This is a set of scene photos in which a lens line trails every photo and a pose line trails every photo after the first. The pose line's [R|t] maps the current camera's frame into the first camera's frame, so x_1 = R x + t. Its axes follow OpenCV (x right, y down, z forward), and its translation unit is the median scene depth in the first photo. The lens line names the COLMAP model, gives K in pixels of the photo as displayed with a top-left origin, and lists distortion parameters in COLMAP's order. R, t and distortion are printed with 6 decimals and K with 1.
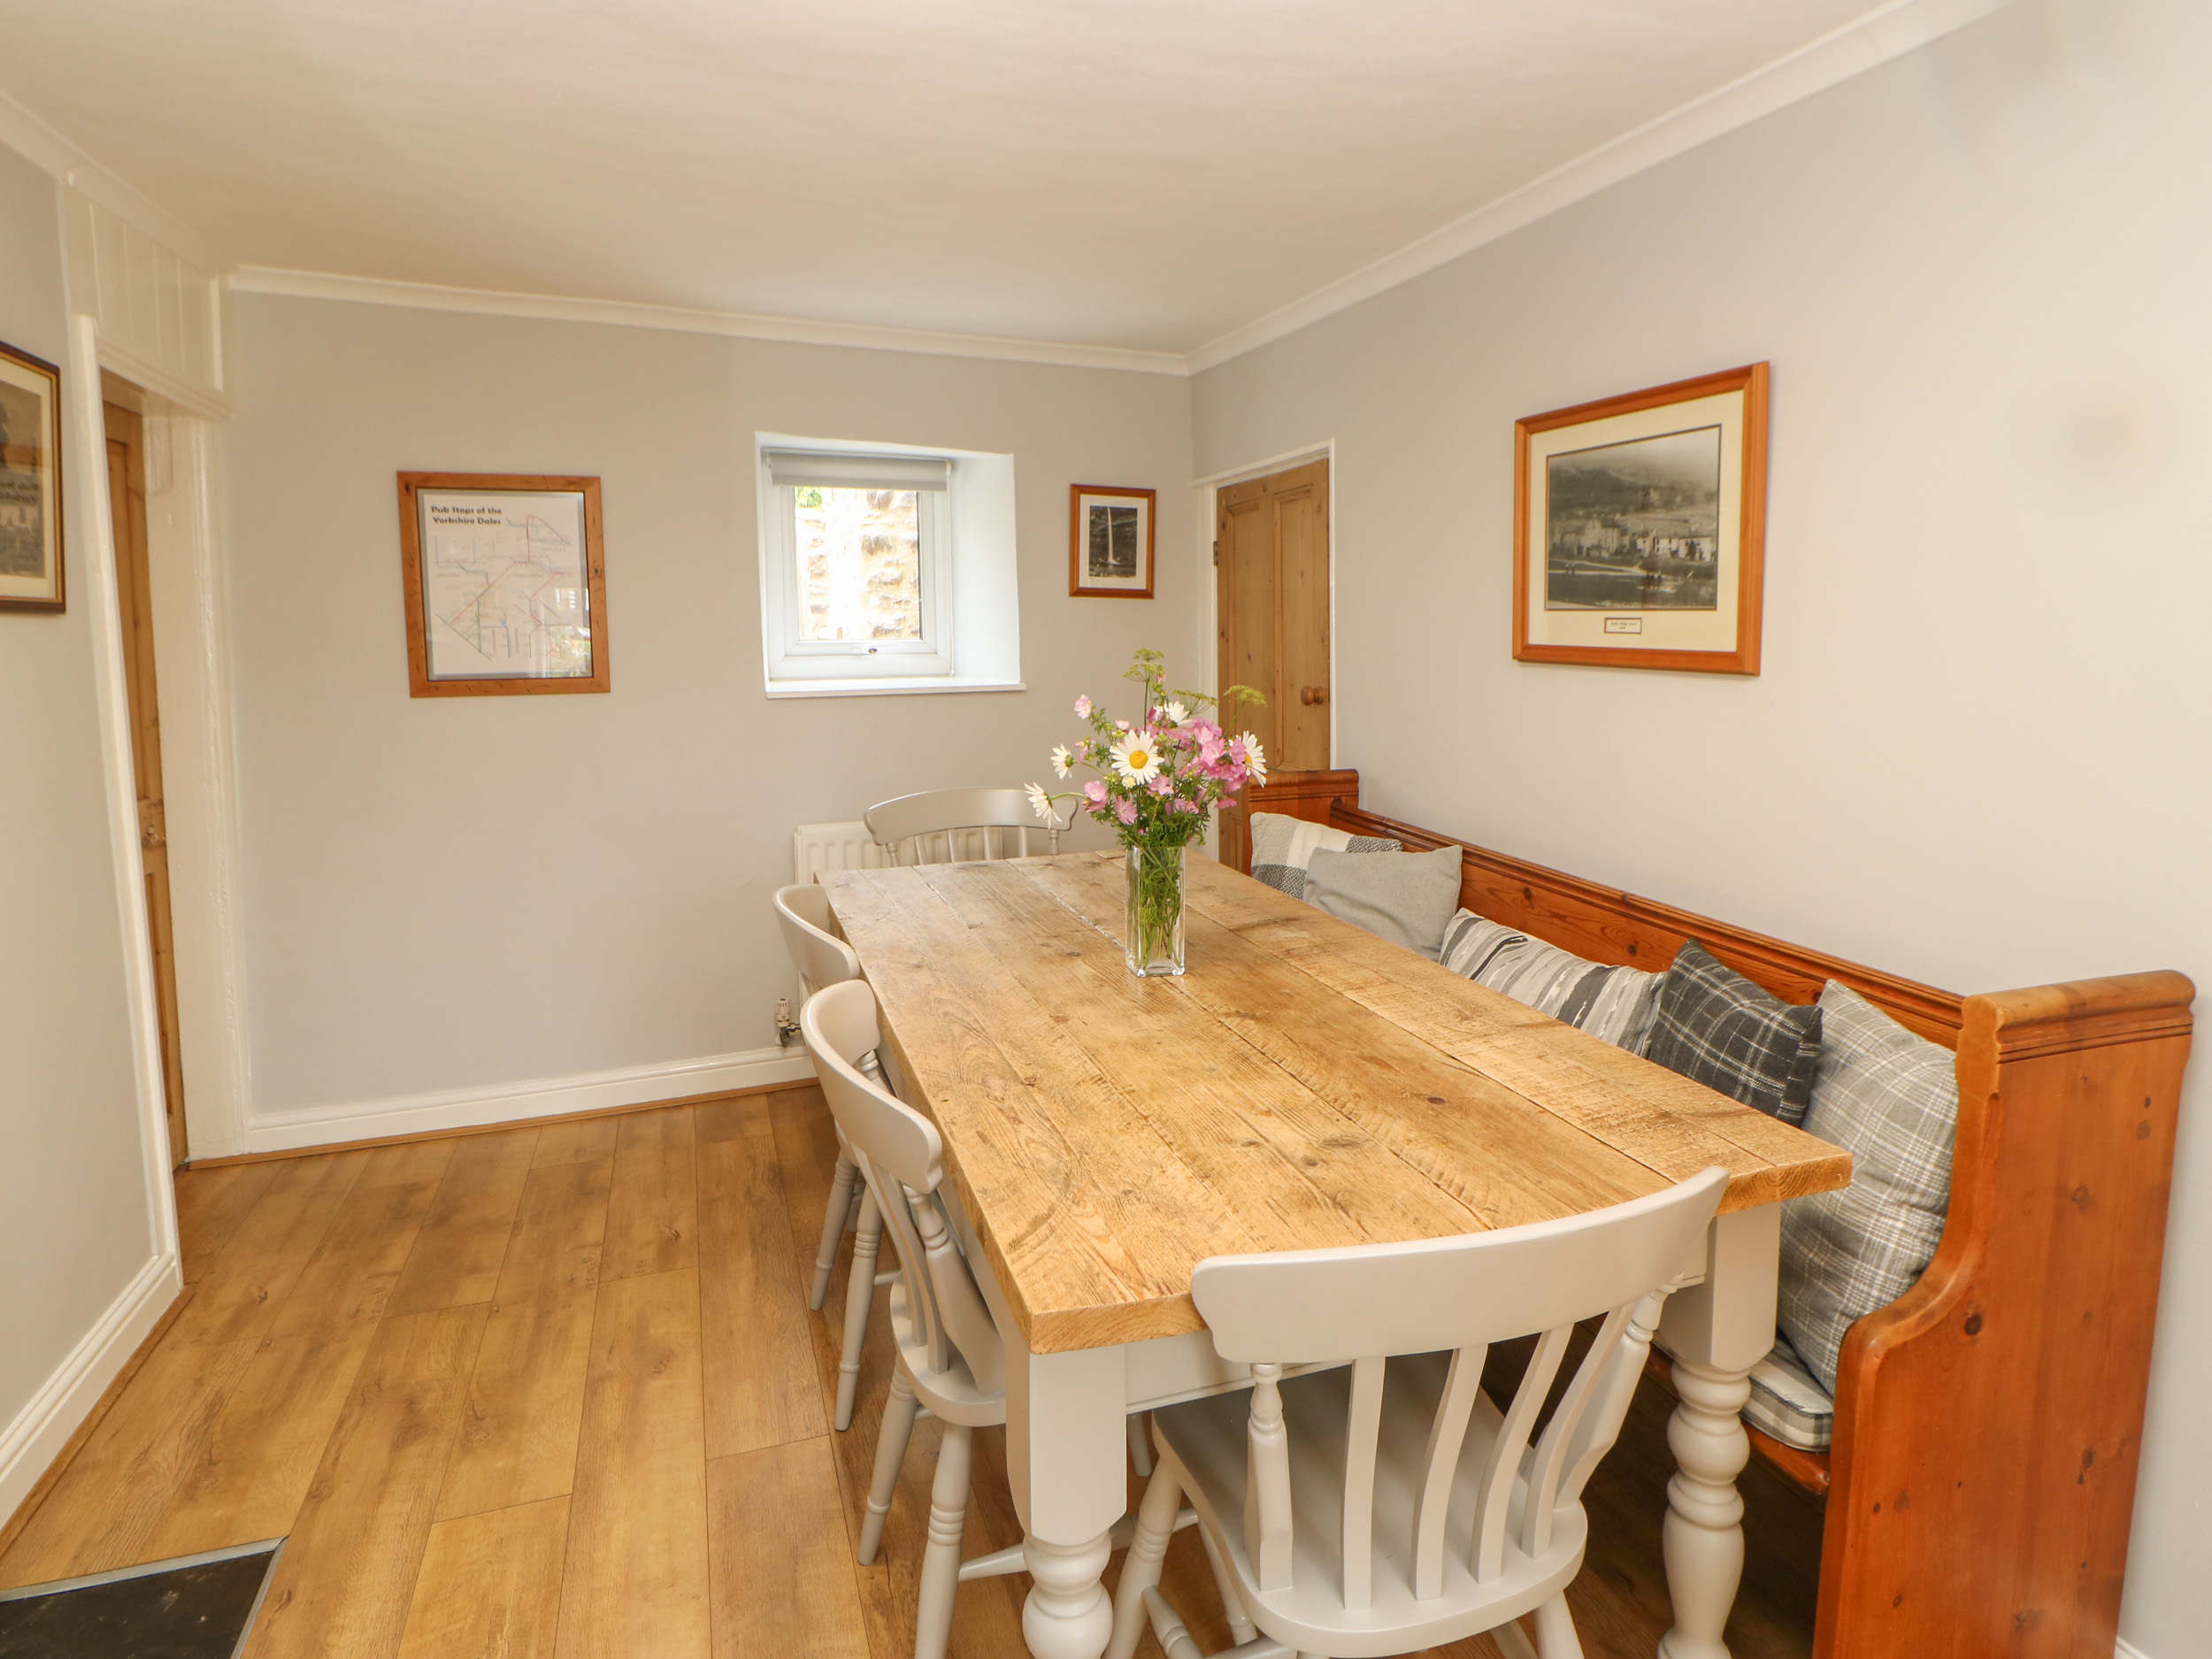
lens RADIAL K [[1246.9, 0, 1135.0], [0, 1246.9, 765.3], [0, 0, 1]] dist [-0.008707, -0.000646]
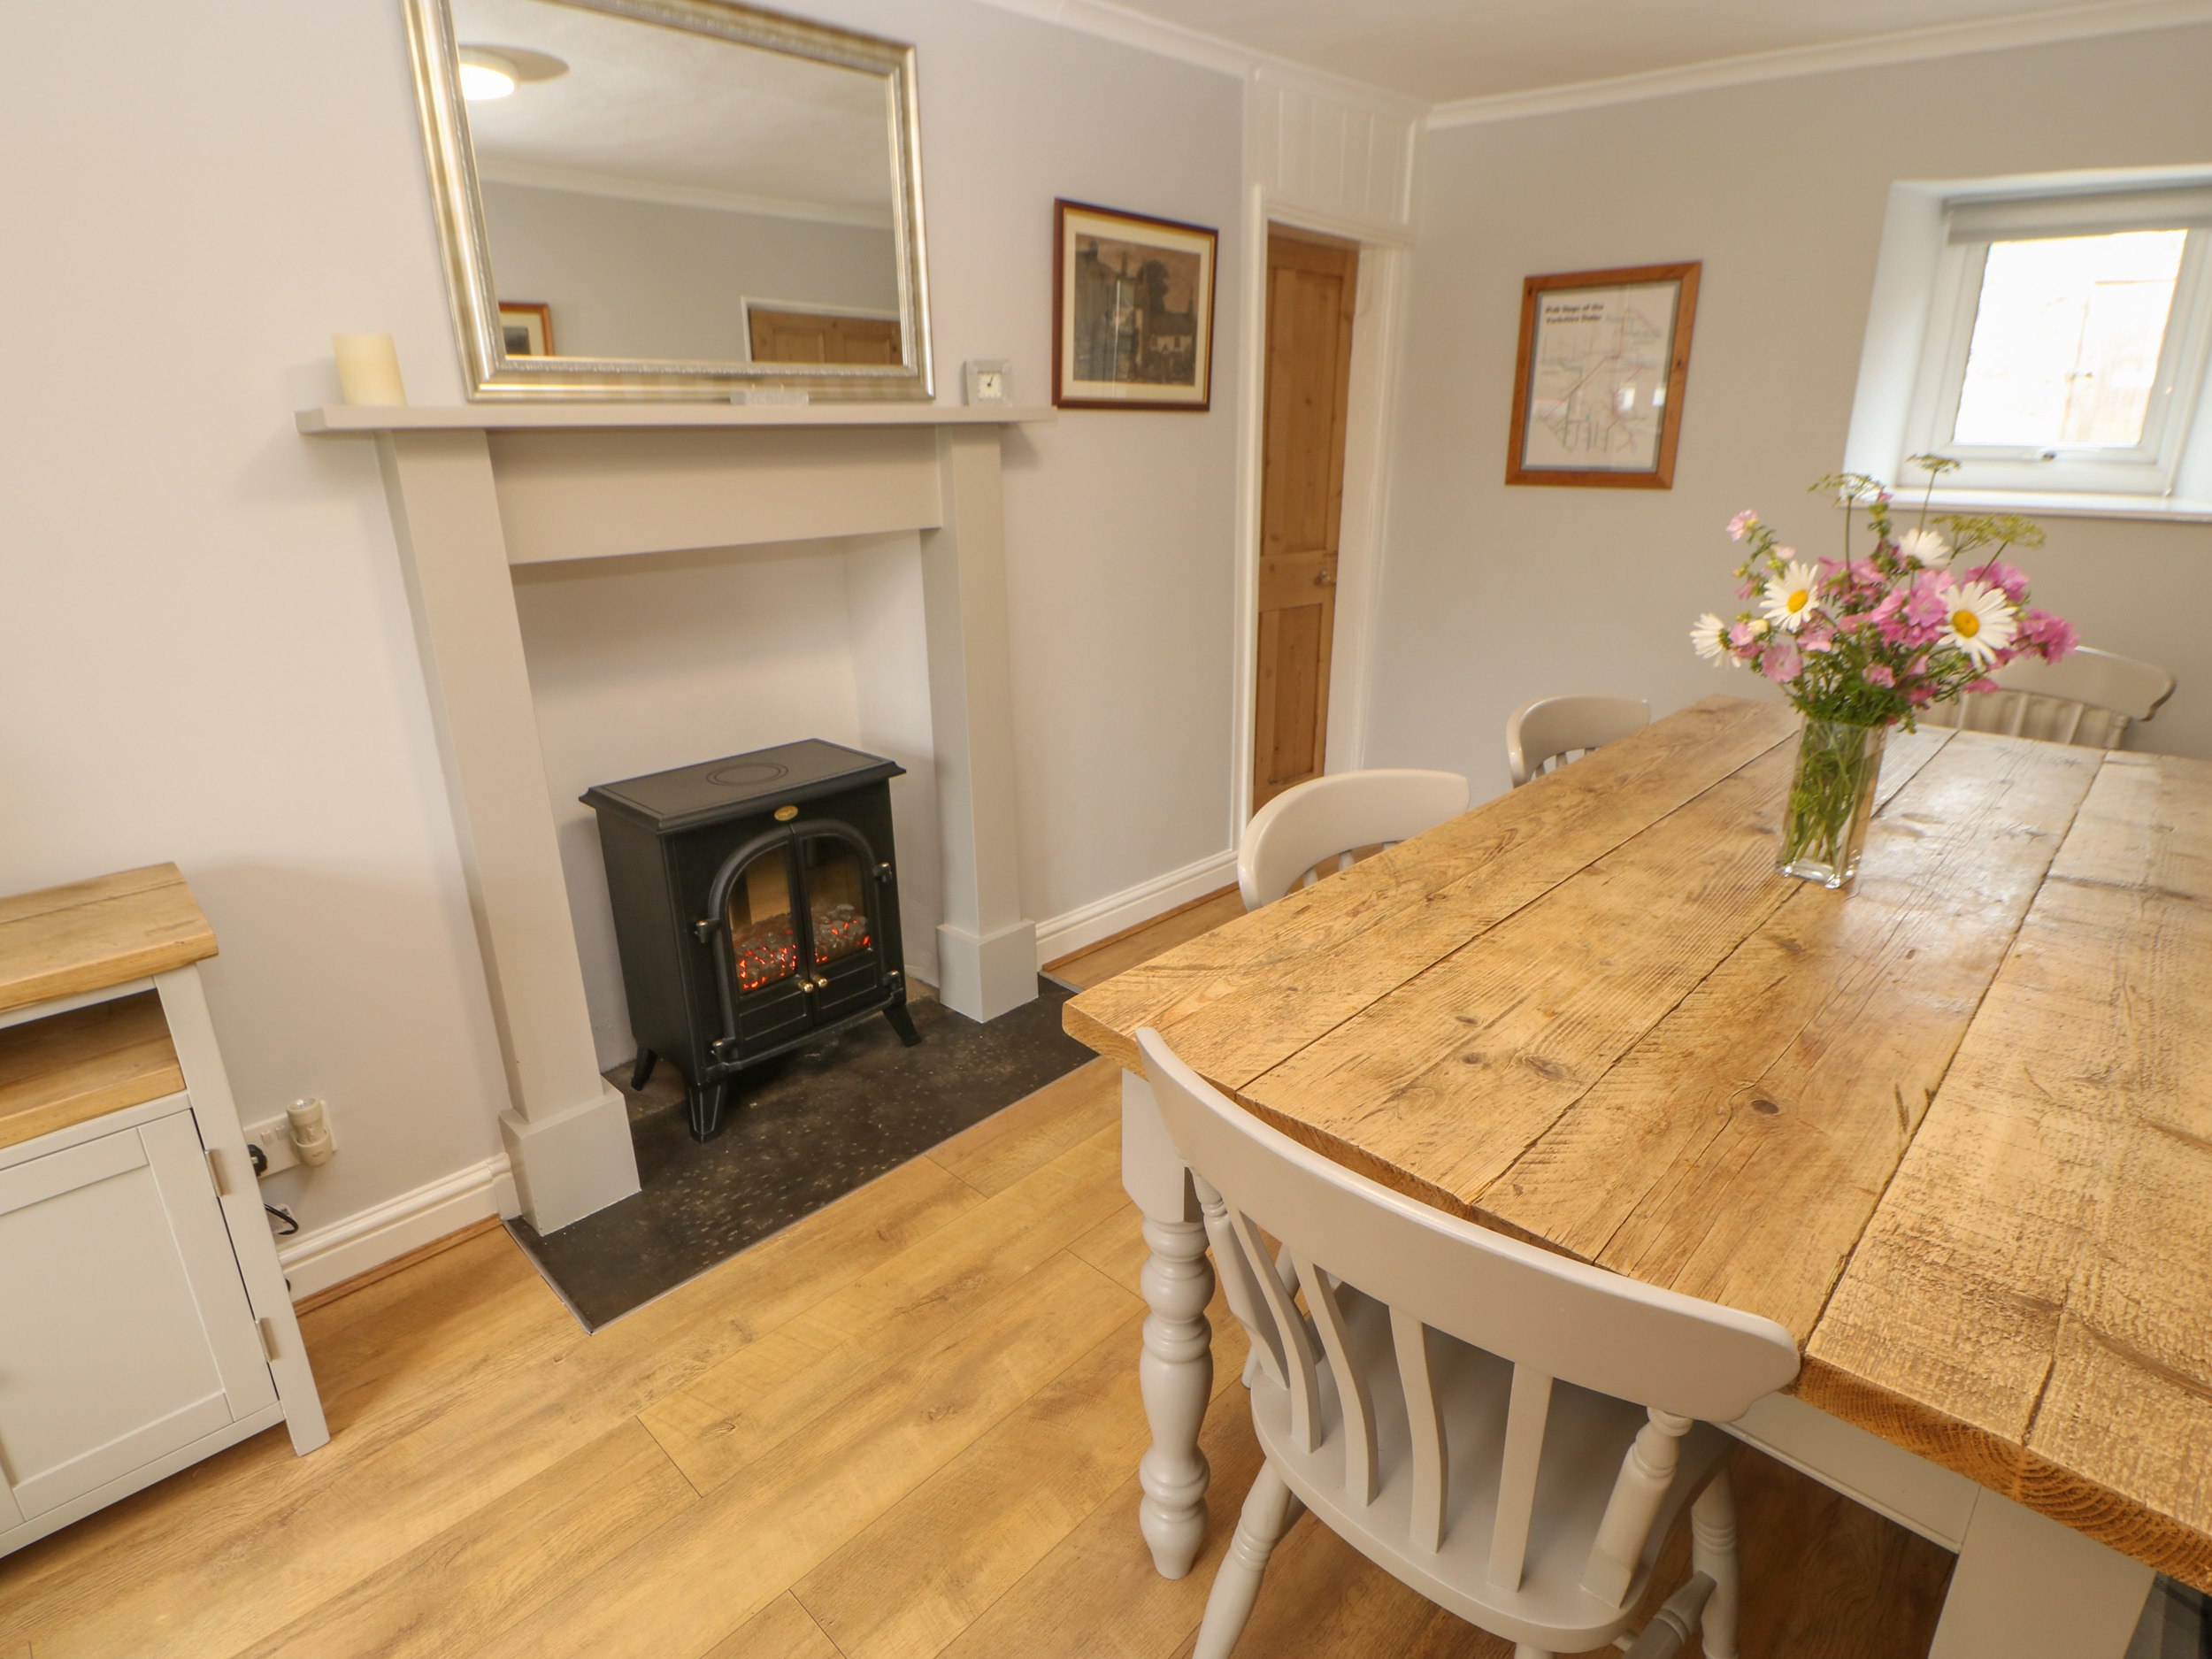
lens RADIAL K [[1158.1, 0, 1106.0], [0, 1158.1, 829.5], [0, 0, 1]] dist [-0.005047, -0.013033]
pose [[0.438716, 0.298544, -0.847584, 0.470500], [-0.099191, 0.953525, 0.284518, -0.030558], [0.893135, -0.040750, 0.447940, 0.285311]]
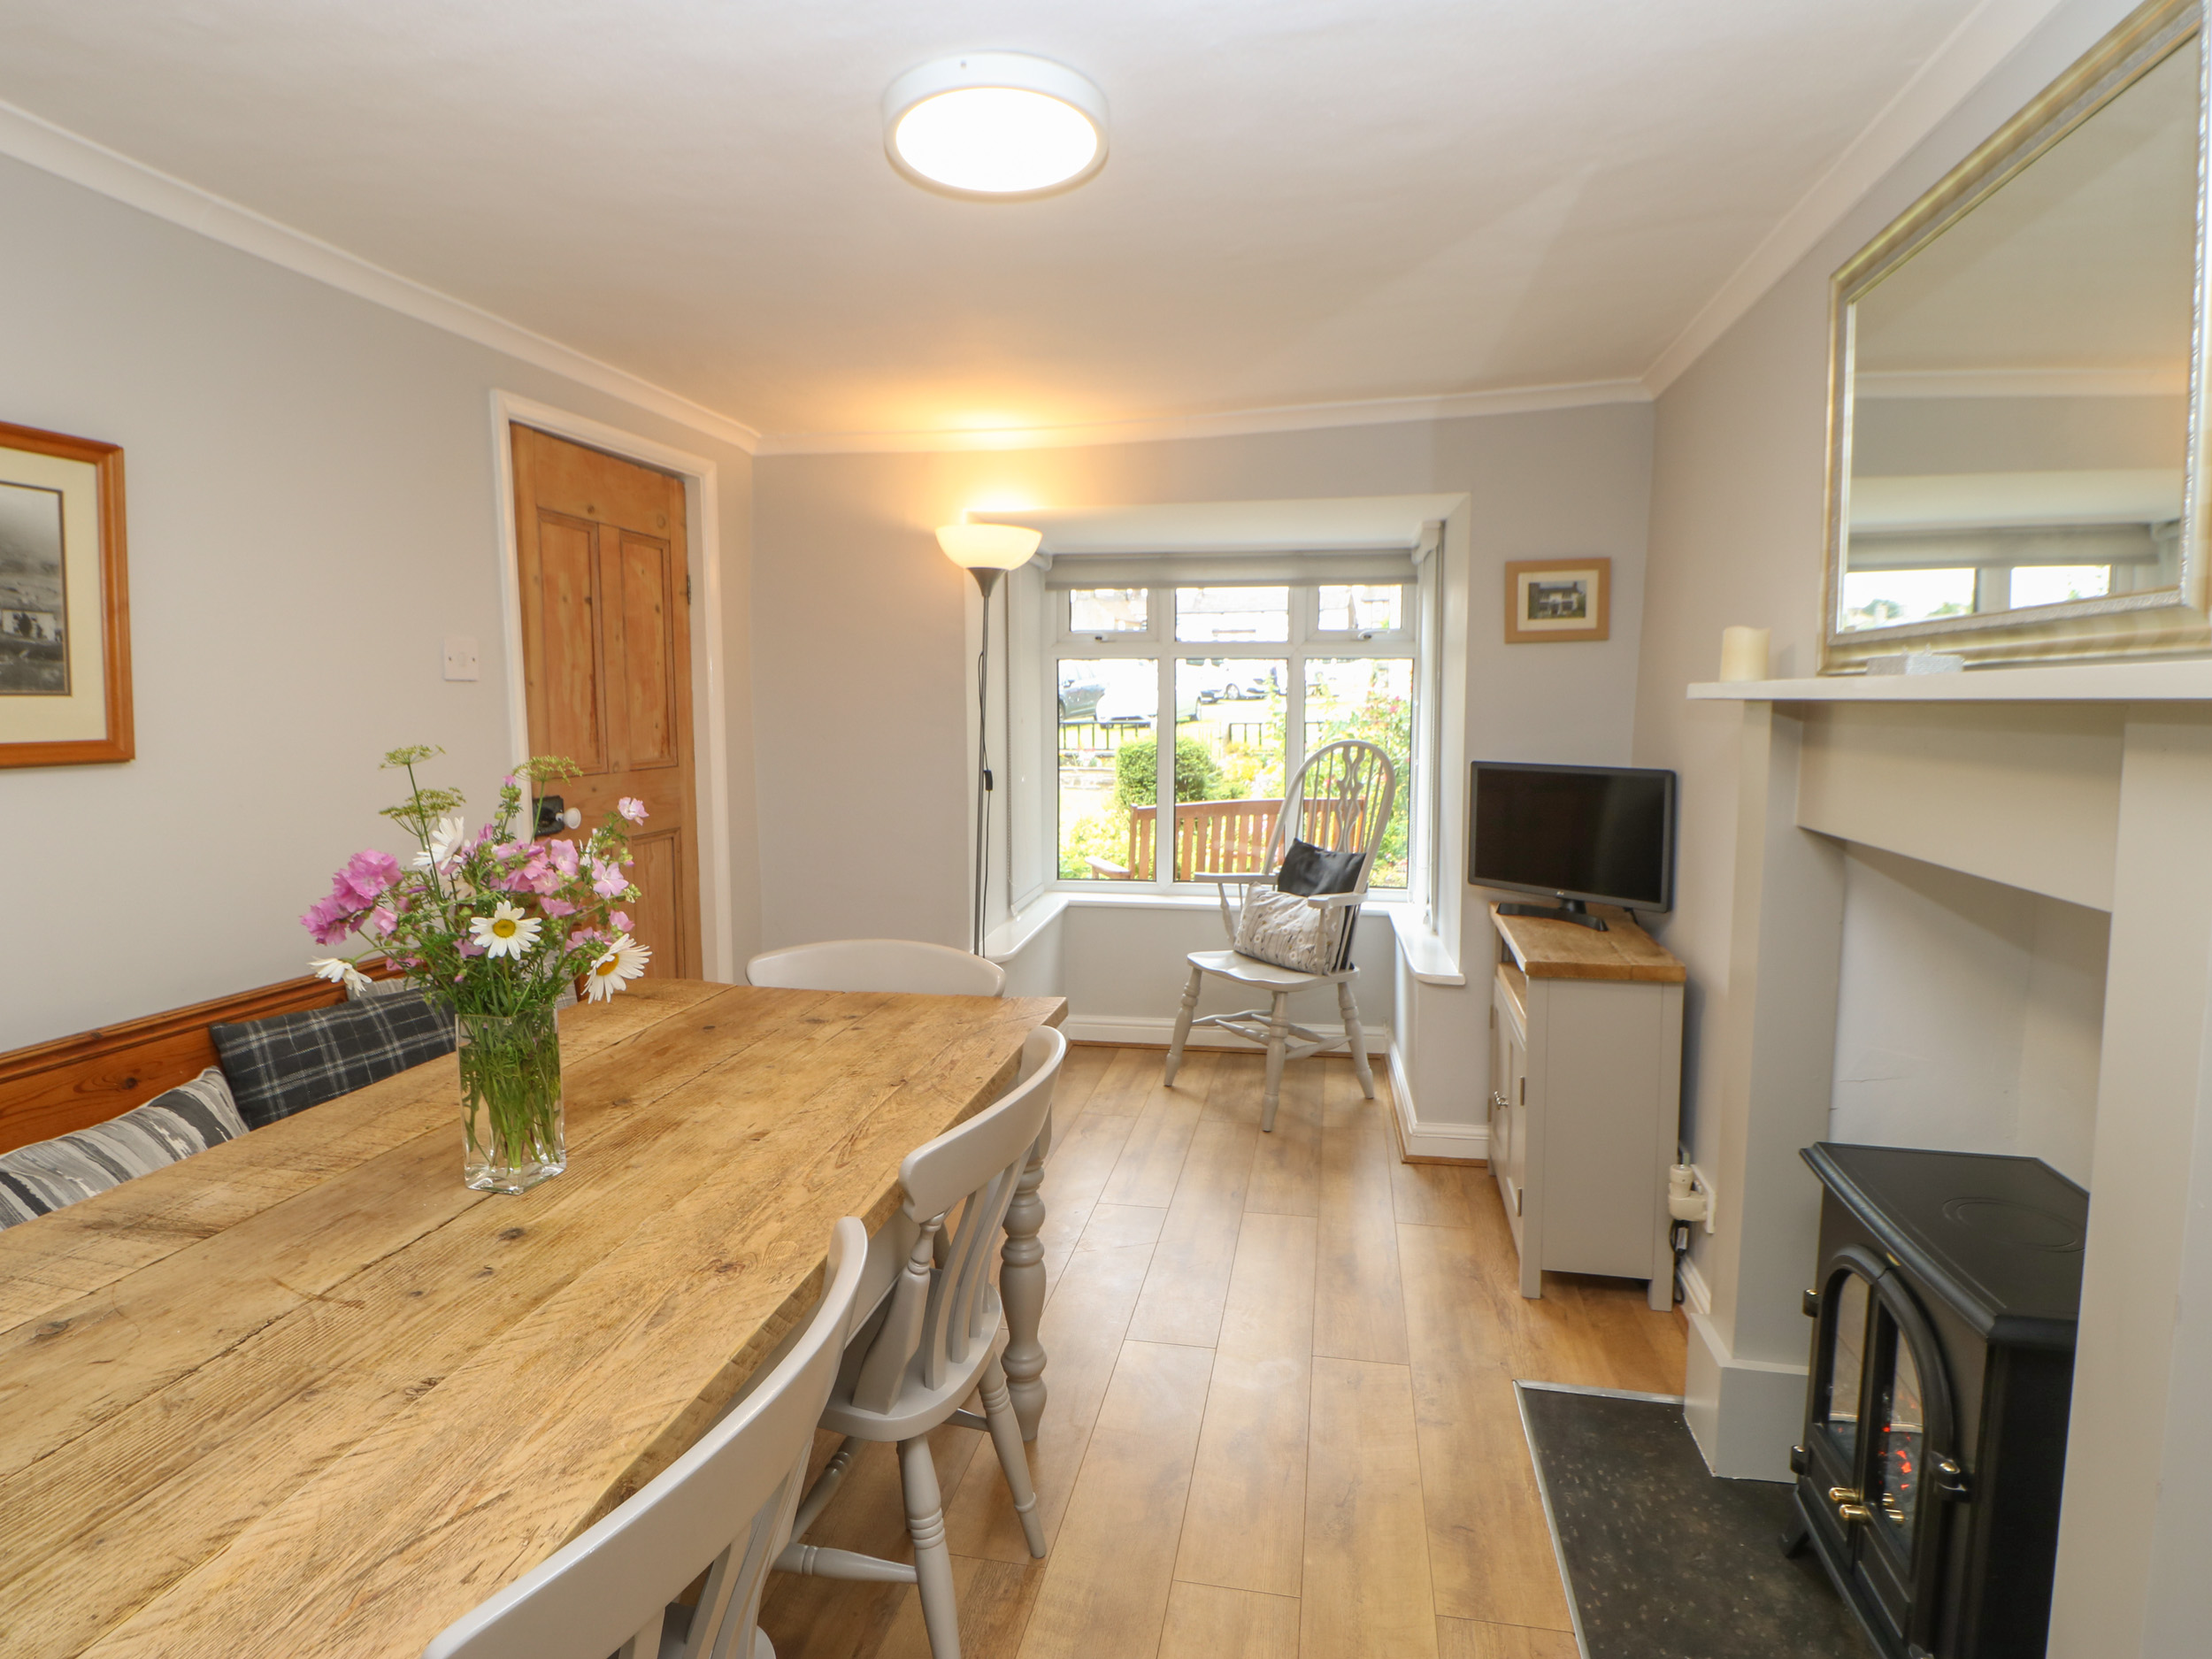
lens RADIAL K [[1158.1, 0, 1106.0], [0, 1158.1, 829.5], [0, 0, 1]] dist [-0.005047, -0.013033]
pose [[-0.853525, -0.051247, 0.518526, -0.671576], [0.069010, 0.975267, 0.209982, -0.167099], [-0.516462, 0.215008, -0.828878, 1.450072]]
